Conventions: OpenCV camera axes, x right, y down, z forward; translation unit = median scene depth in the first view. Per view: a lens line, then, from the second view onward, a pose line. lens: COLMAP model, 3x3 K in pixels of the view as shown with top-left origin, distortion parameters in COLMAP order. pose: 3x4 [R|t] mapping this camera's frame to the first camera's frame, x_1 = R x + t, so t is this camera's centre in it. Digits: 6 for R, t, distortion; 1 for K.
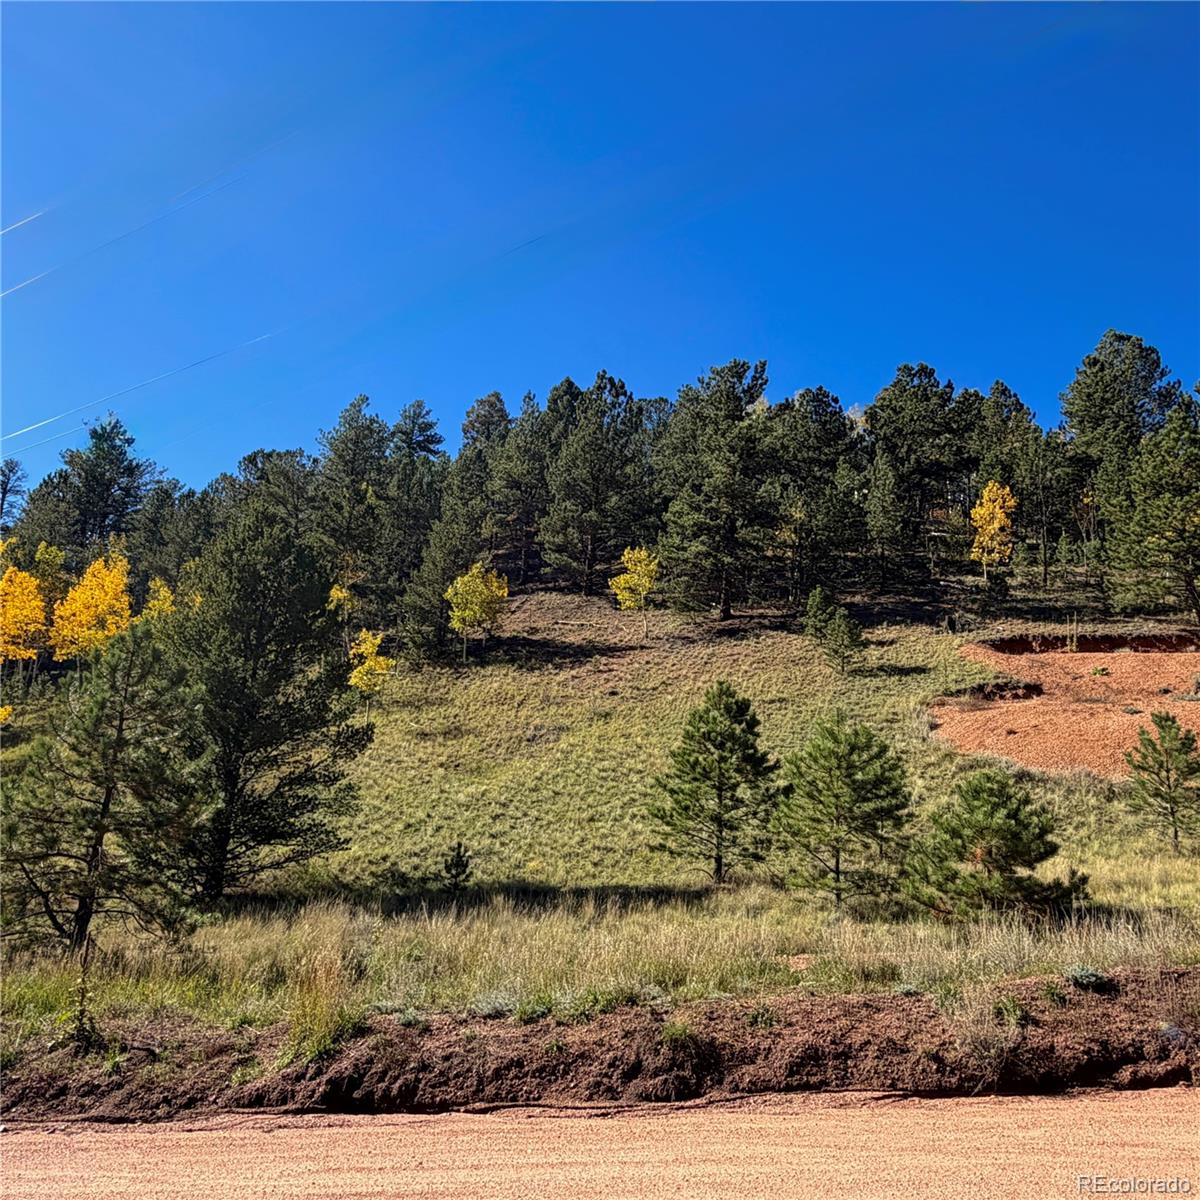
lens RADIAL K [[995.2, 0, 590.5], [0, 995.2, 601.7], [0, 0, 1]] dist [-0.006878, -0.005165]
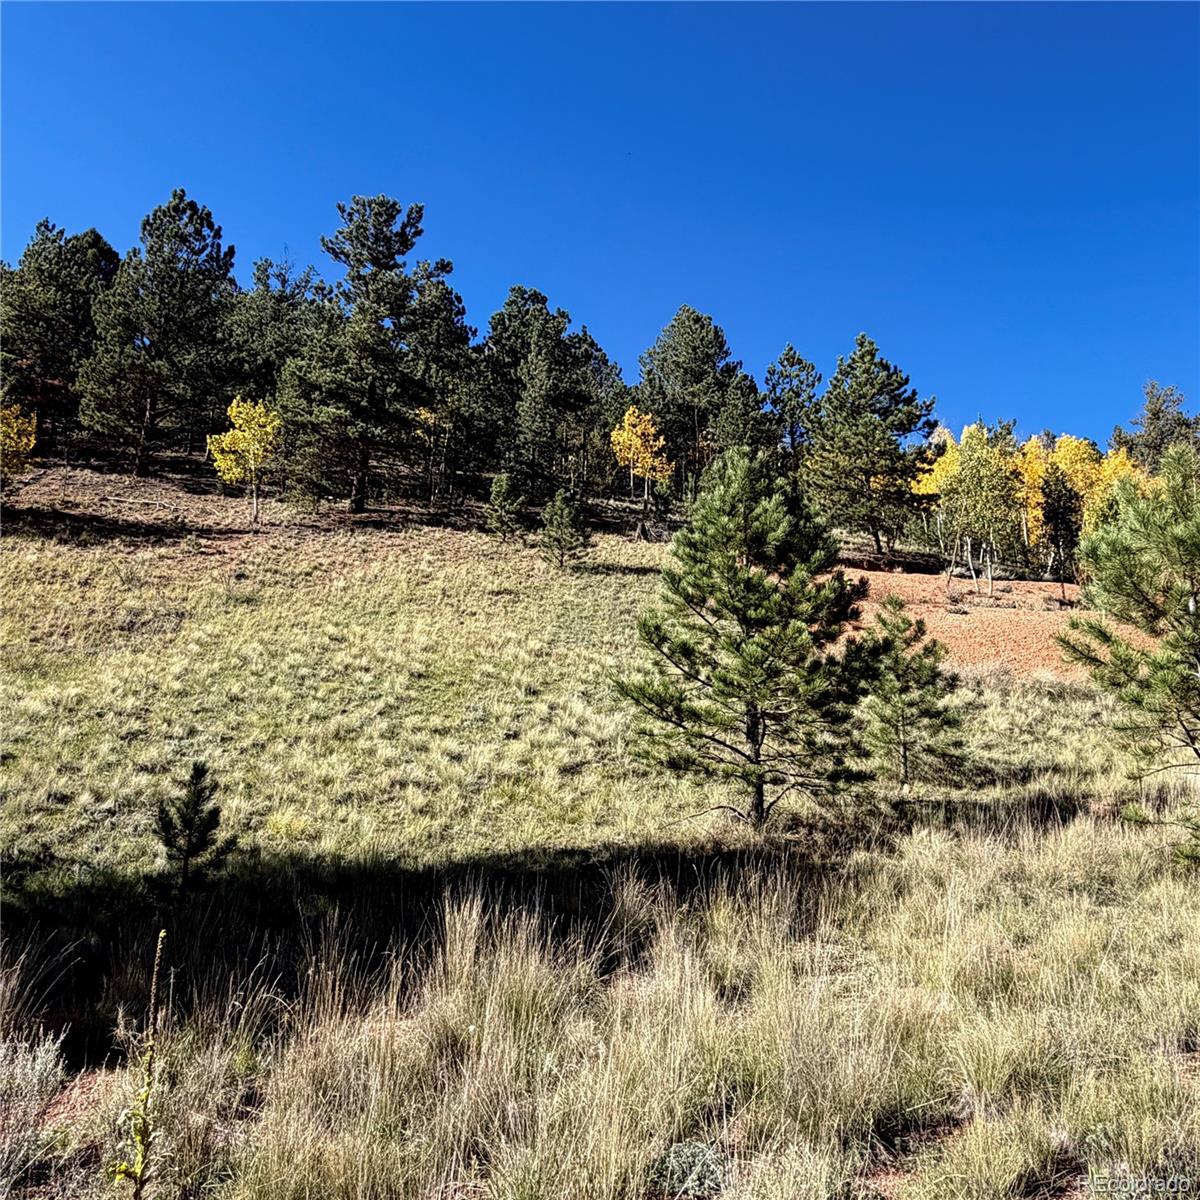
lens RADIAL K [[952.5, 0, 598.9], [0, 952.5, 598.8], [0, 0, 1]] dist [-0.016352, 0.020237]
pose [[0.860561, 0.068108, 0.504772, -0.069981], [-0.080586, 0.996743, 0.002899, 0.063633], [-0.502931, -0.043172, 0.863248, 0.235668]]
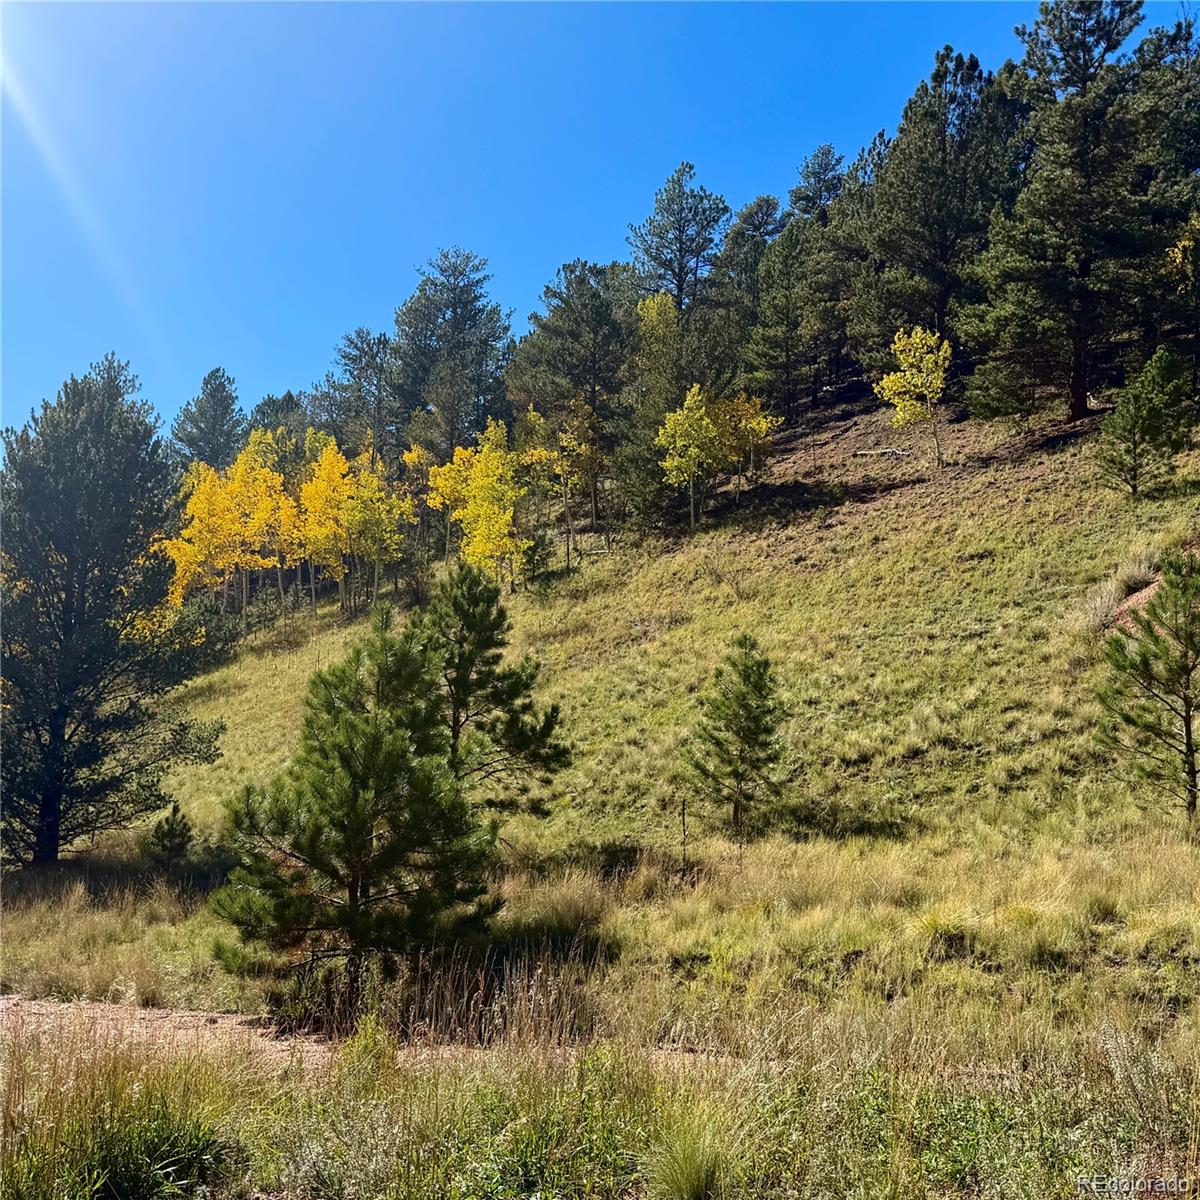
lens RADIAL K [[1353.5, 0, 609.1], [0, 1353.5, 597.6], [0, 0, 1]] dist [0.041768, 0.000000]
pose [[0.879812, -0.067699, -0.470476, 0.254834], [0.123940, 0.988239, 0.089572, 0.013899], [0.458879, -0.137117, 0.877855, 0.098927]]
